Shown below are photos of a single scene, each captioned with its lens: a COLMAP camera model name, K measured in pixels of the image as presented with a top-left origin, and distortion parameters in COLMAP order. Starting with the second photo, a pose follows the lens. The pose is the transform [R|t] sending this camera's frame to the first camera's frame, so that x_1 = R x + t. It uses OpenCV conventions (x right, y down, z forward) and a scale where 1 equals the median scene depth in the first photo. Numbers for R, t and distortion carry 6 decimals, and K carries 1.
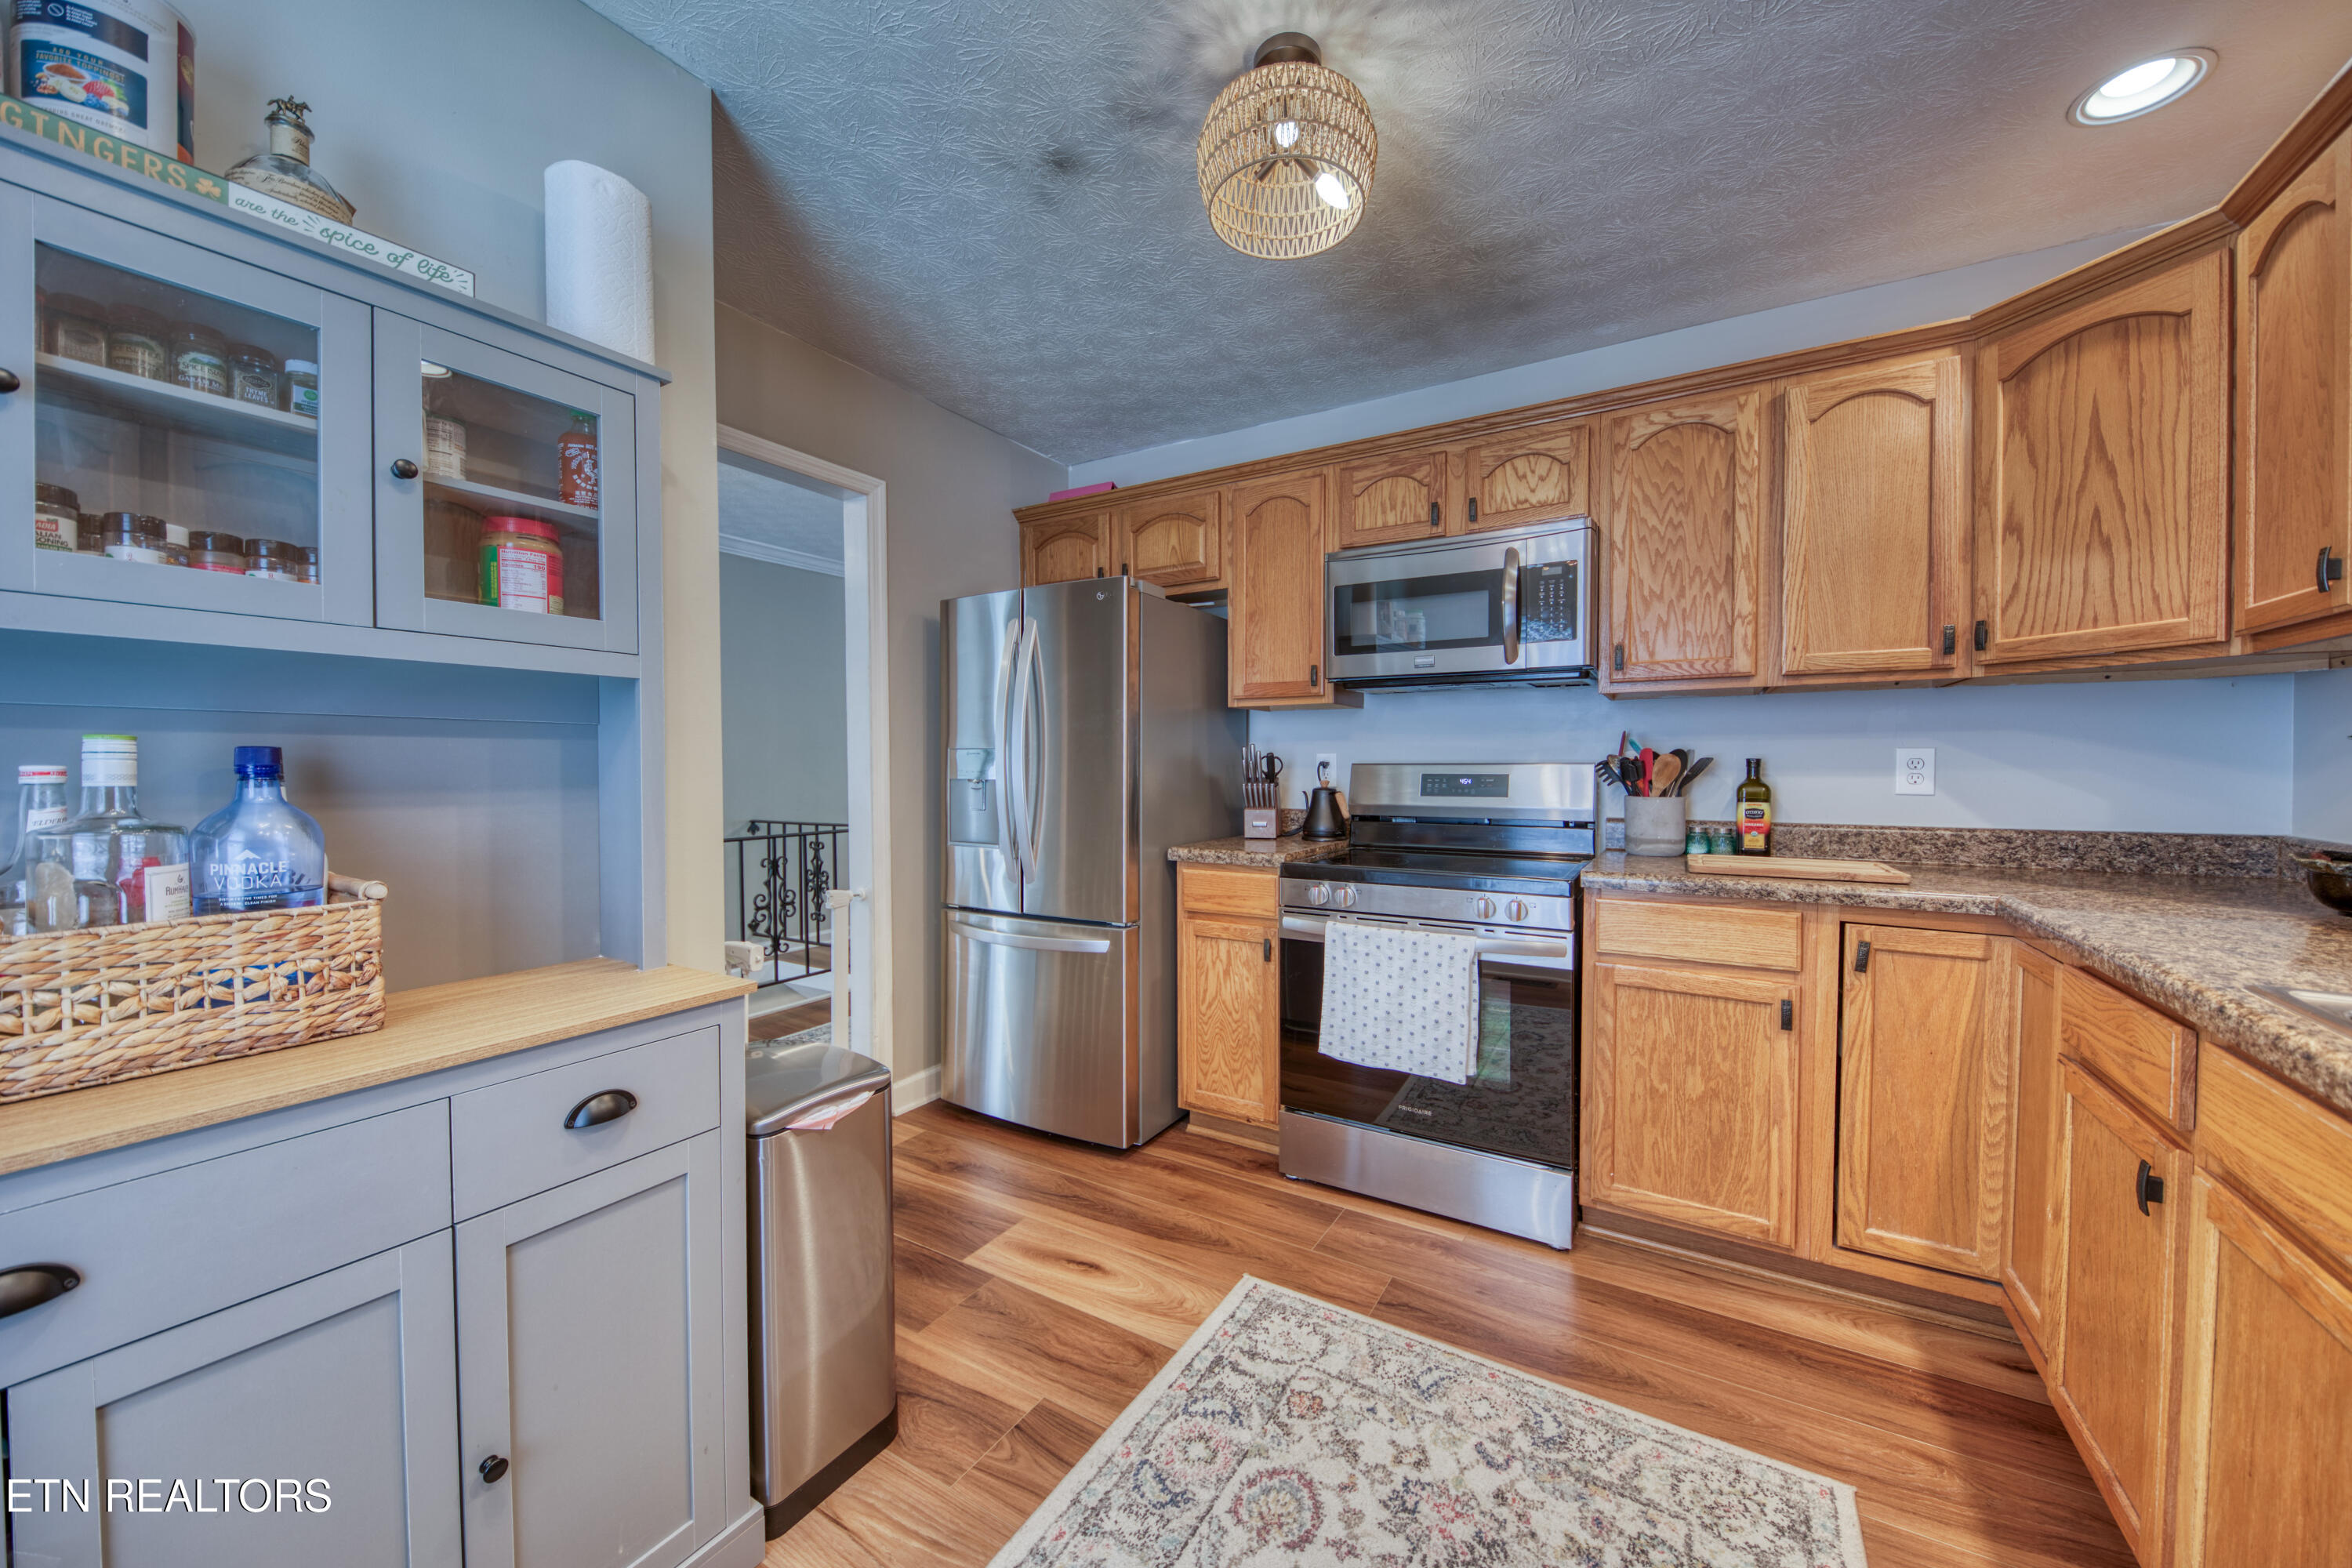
lens RADIAL K [[833.7, 0, 1233.3], [0, 833.7, 787.6], [0, 0, 1]] dist [0.002657, -0.003769]
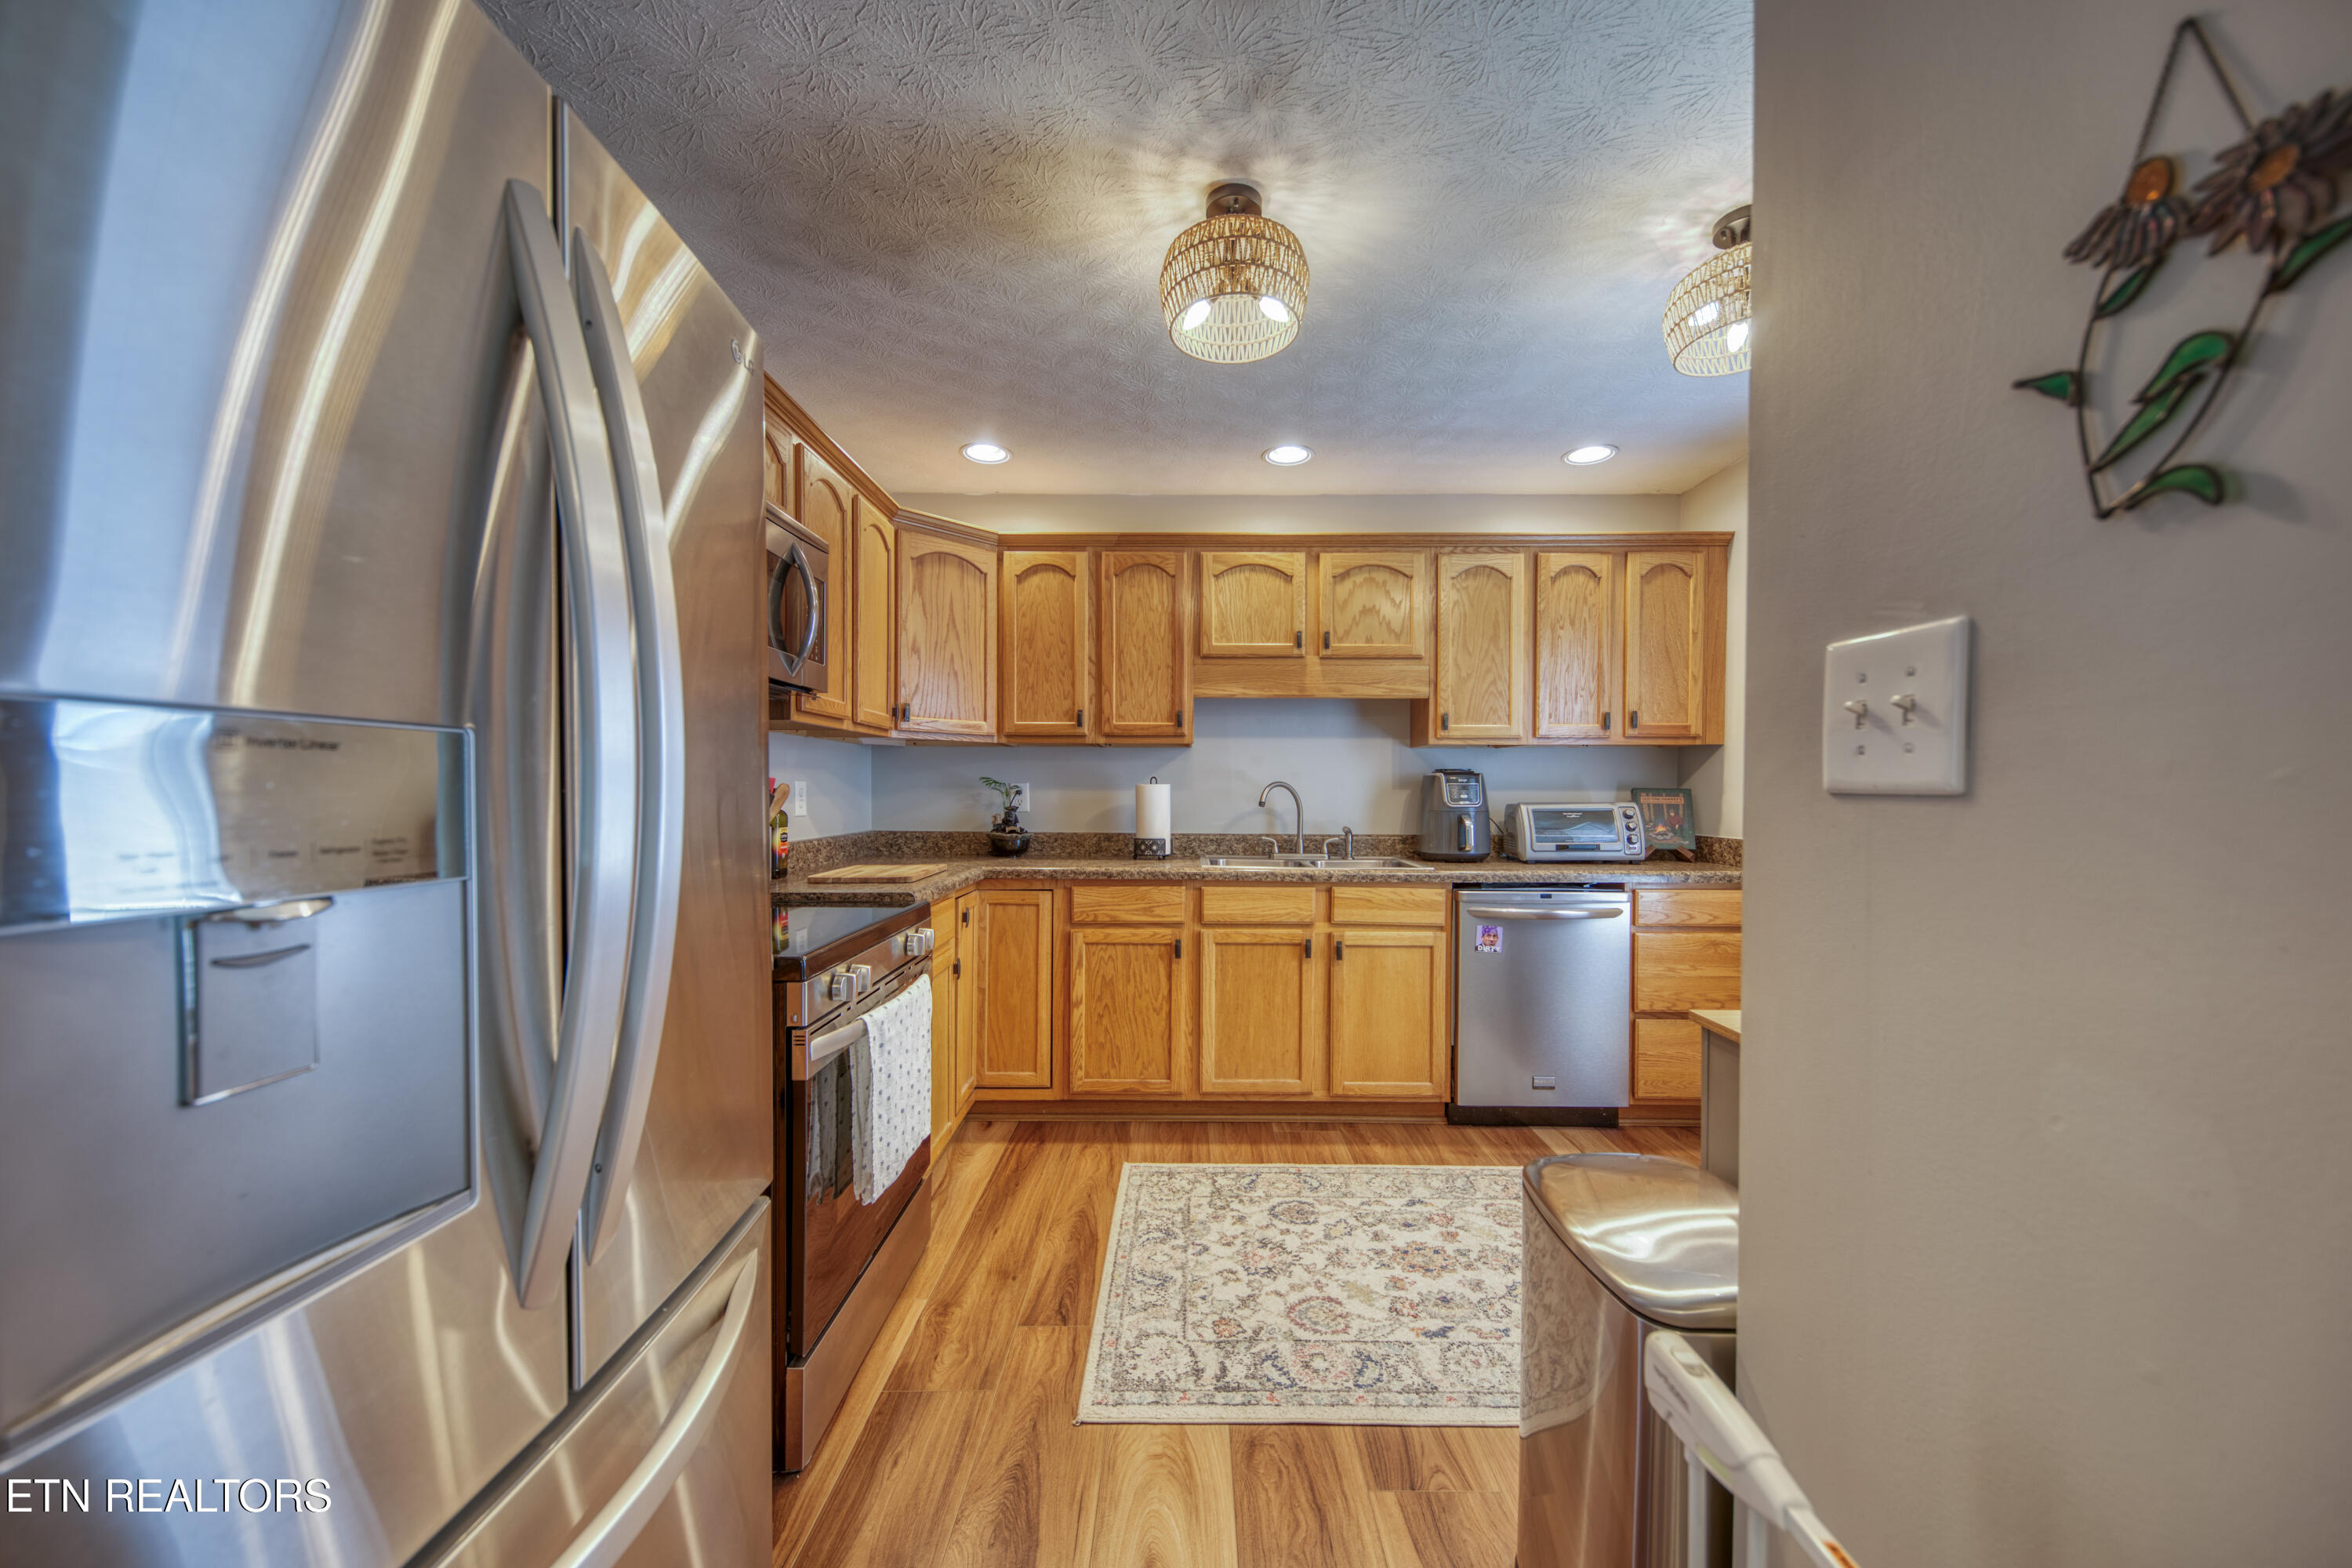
lens RADIAL K [[833.7, 0, 1174.7], [0, 833.7, 795.6], [0, 0, 1]] dist [0.002657, -0.003769]
pose [[-0.463964, -0.006491, 0.885830, -0.950423], [0.024474, 0.999498, 0.020142, -0.052667], [-0.885516, 0.031025, -0.463572, 1.619761]]
